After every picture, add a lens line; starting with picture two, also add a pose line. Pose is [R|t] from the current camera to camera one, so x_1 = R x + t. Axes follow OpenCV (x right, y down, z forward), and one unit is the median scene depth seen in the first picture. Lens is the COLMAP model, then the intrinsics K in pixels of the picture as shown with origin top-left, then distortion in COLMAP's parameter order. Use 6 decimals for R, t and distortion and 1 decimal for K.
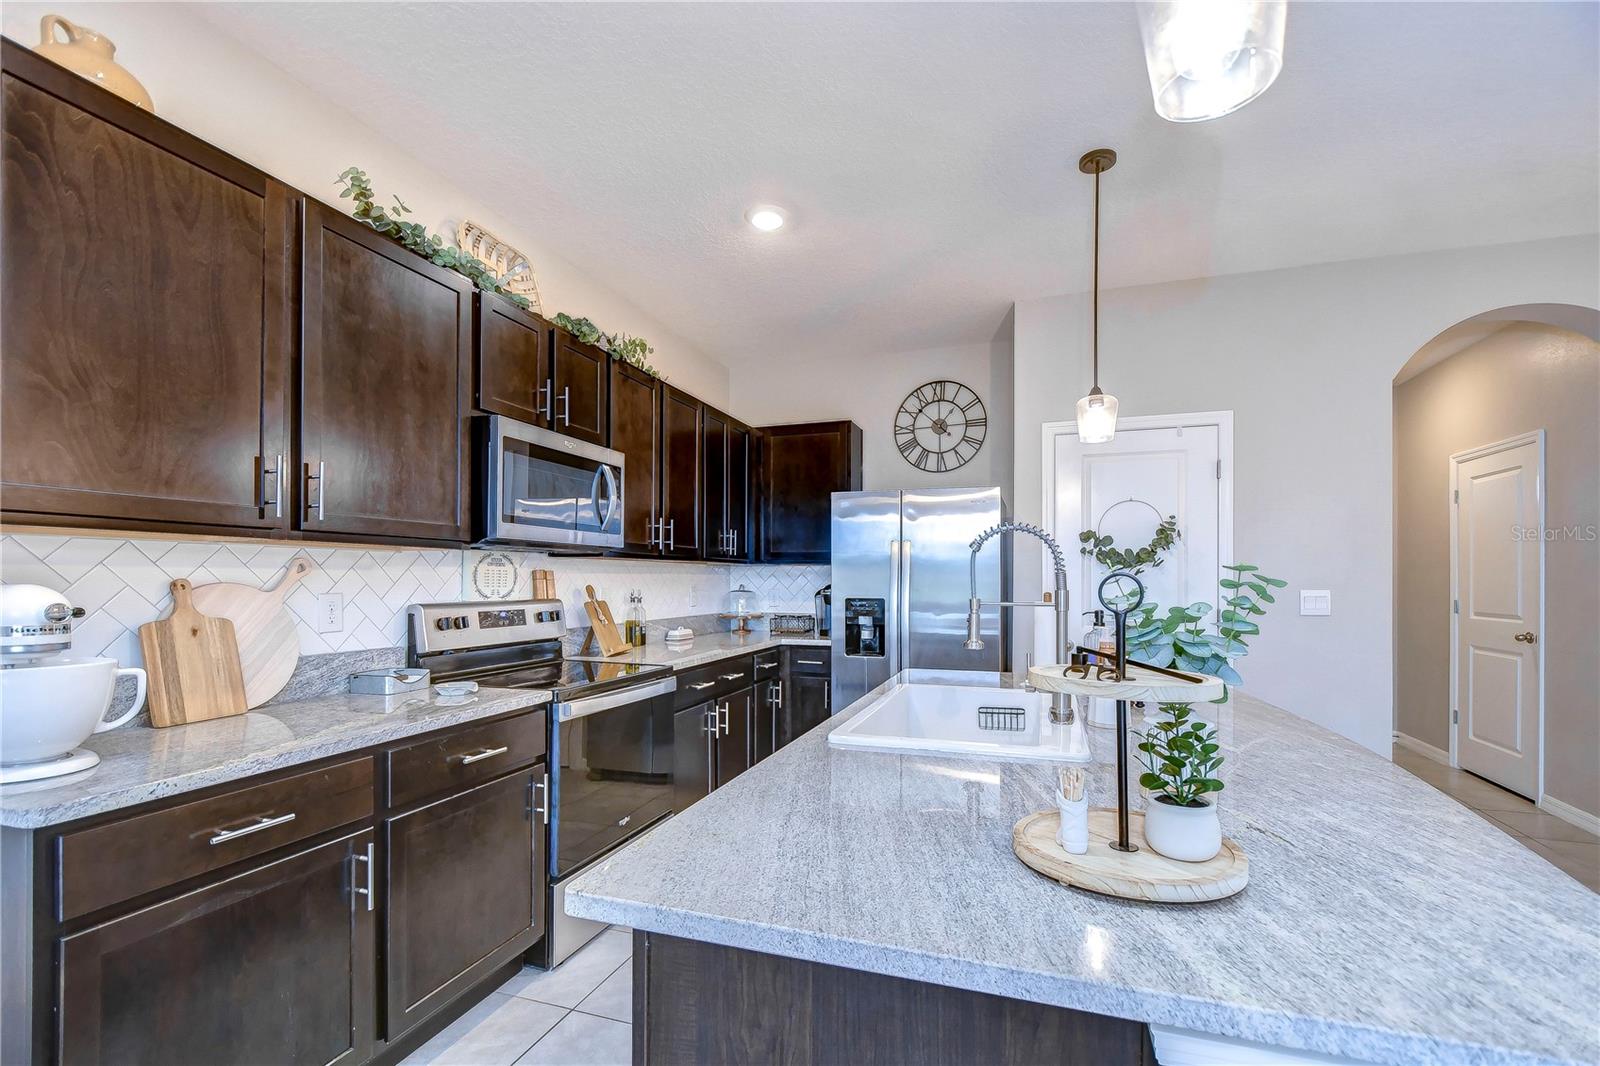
lens RADIAL K [[702.2, 0, 807.5], [0, 702.2, 577.0], [0, 0, 1]] dist [0.009813, -0.007479]
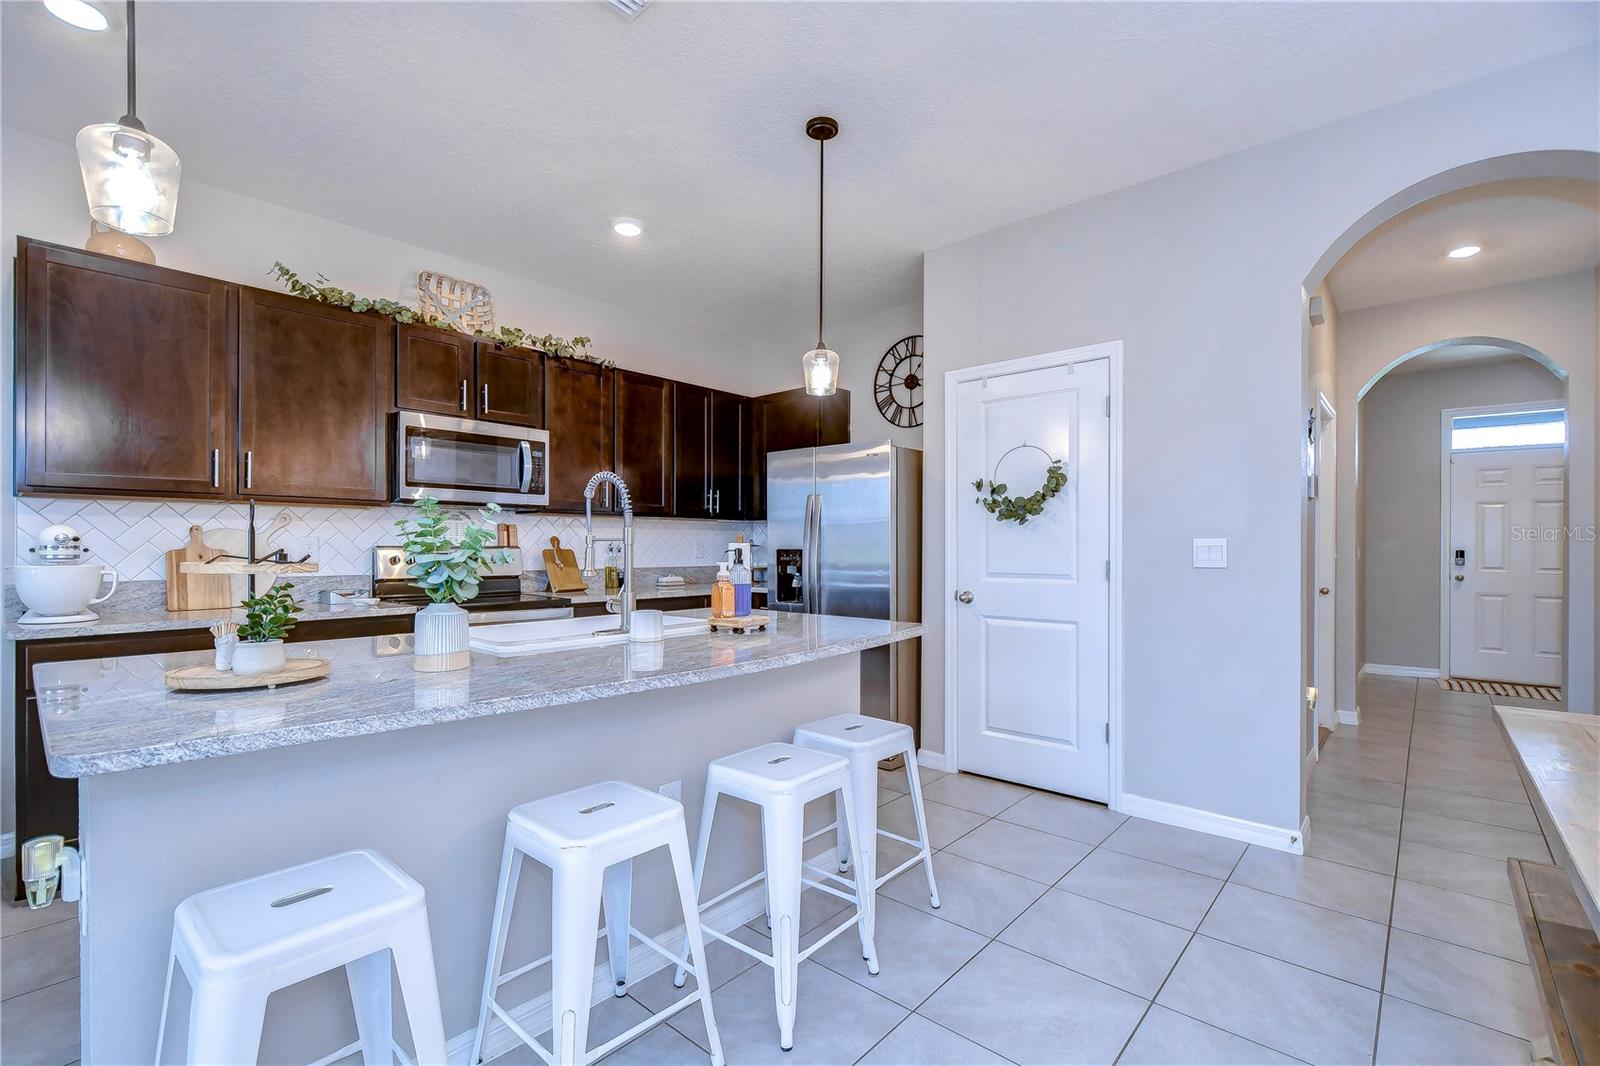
lens RADIAL K [[706.3, 0, 800.8], [0, 706.3, 549.3], [0, 0, 1]] dist [0.001352, -0.000506]
pose [[0.920395, 0.003033, -0.390979, 0.670062], [-0.000010, 0.999970, 0.007733, 0.028579], [0.390990, -0.007113, 0.920367, 0.003976]]
